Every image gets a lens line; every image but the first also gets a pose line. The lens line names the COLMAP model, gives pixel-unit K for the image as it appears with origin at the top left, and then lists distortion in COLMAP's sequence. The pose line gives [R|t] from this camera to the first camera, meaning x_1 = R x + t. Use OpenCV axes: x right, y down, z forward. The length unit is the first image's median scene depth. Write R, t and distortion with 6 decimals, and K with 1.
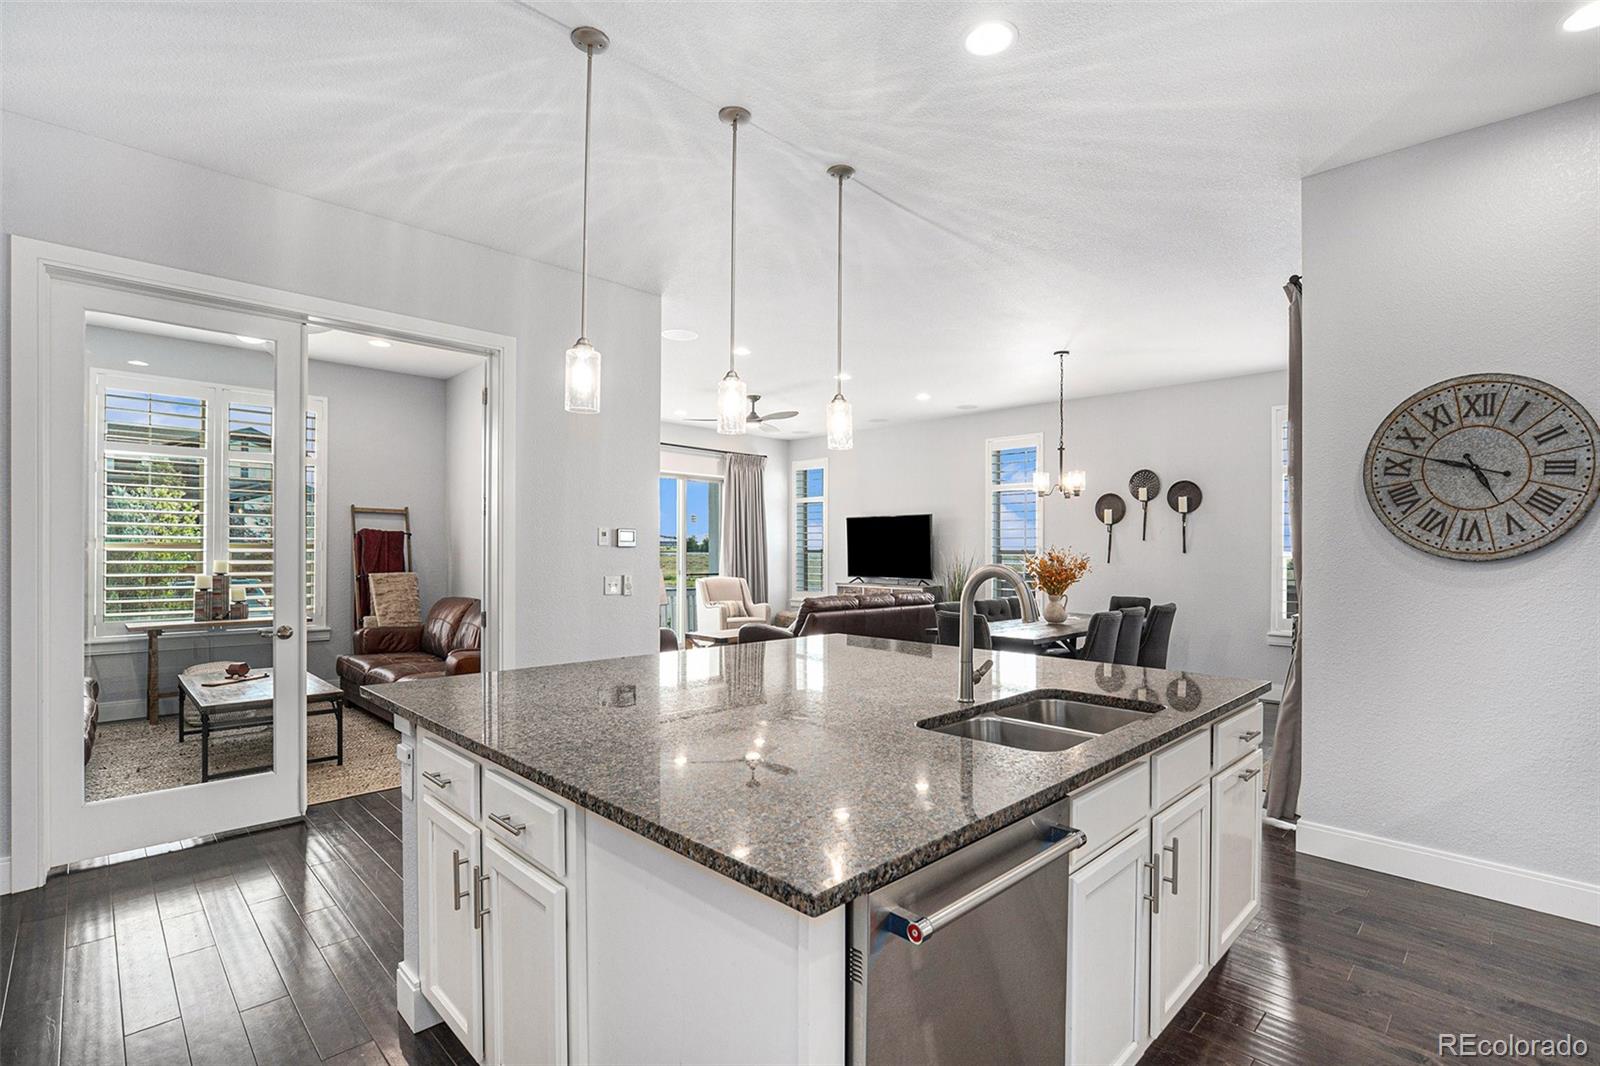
lens RADIAL K [[760.8, 0, 809.2], [0, 760.8, 558.9], [0, 0, 1]] dist [-0.020009, 0.000018]
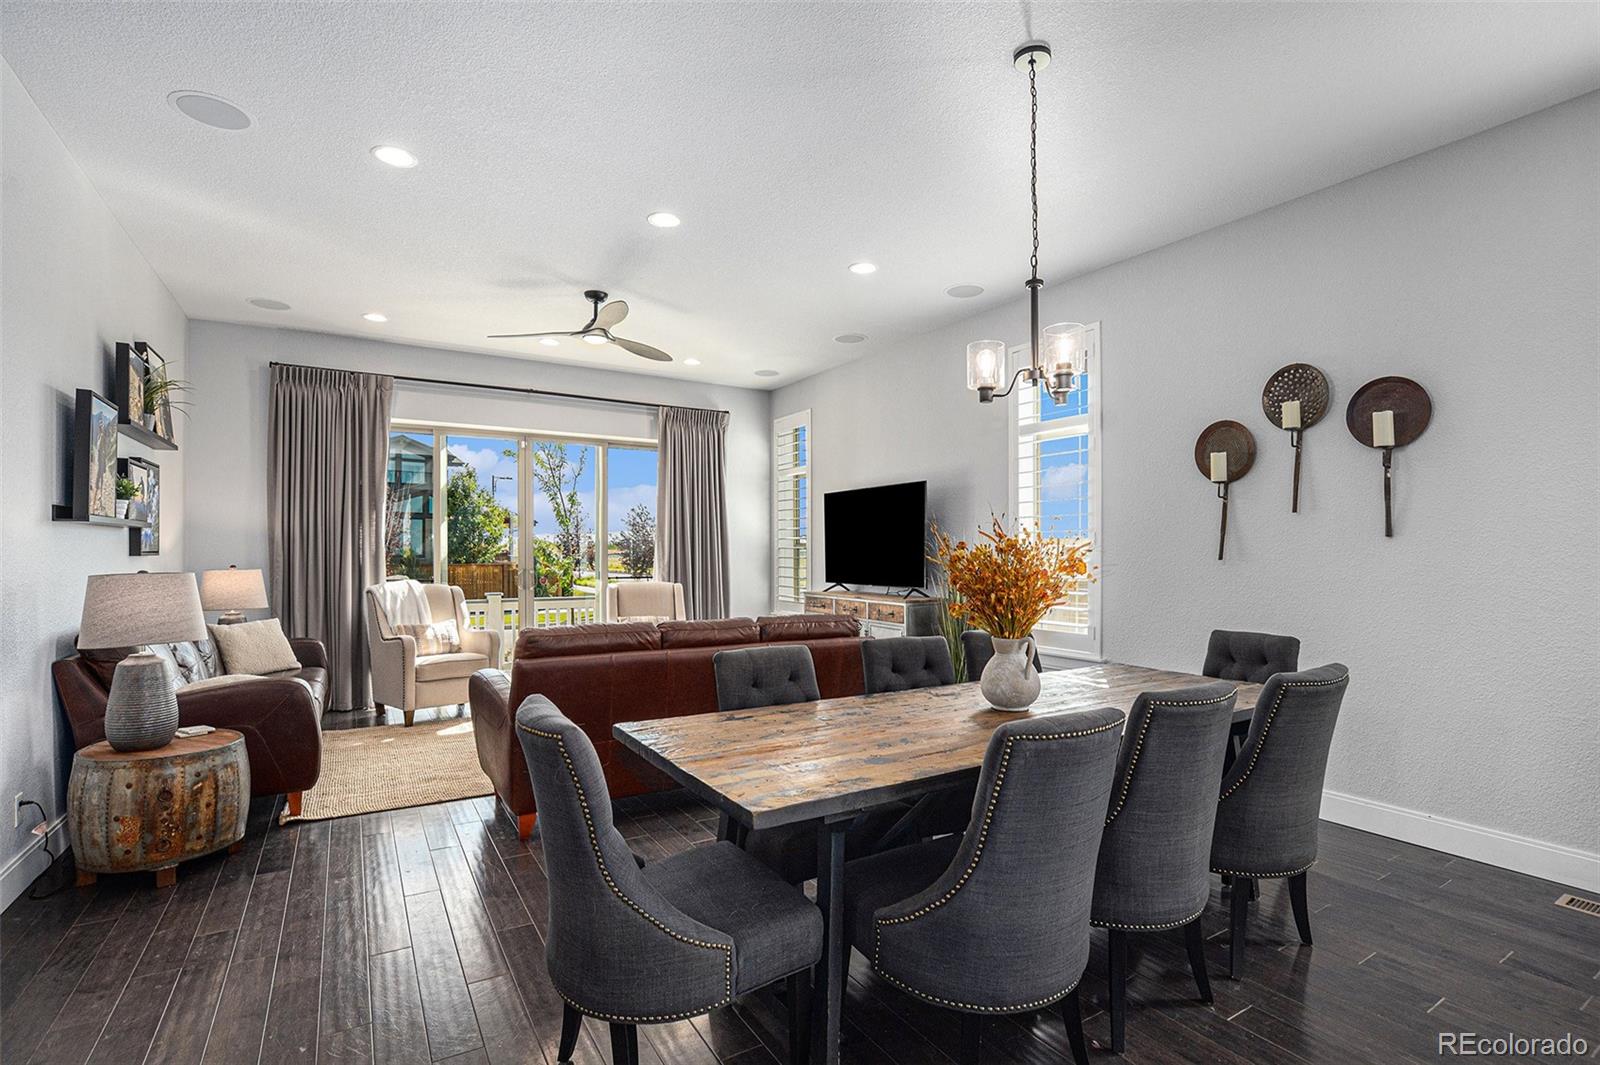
lens RADIAL K [[760.8, 0, 809.2], [0, 760.8, 558.4], [0, 0, 1]] dist [-0.020009, 0.000018]
pose [[0.974446, -0.005078, -0.224566, 0.244687], [0.004540, 0.999985, -0.002908, 0.005083], [0.224578, 0.001814, 0.974454, 0.457497]]
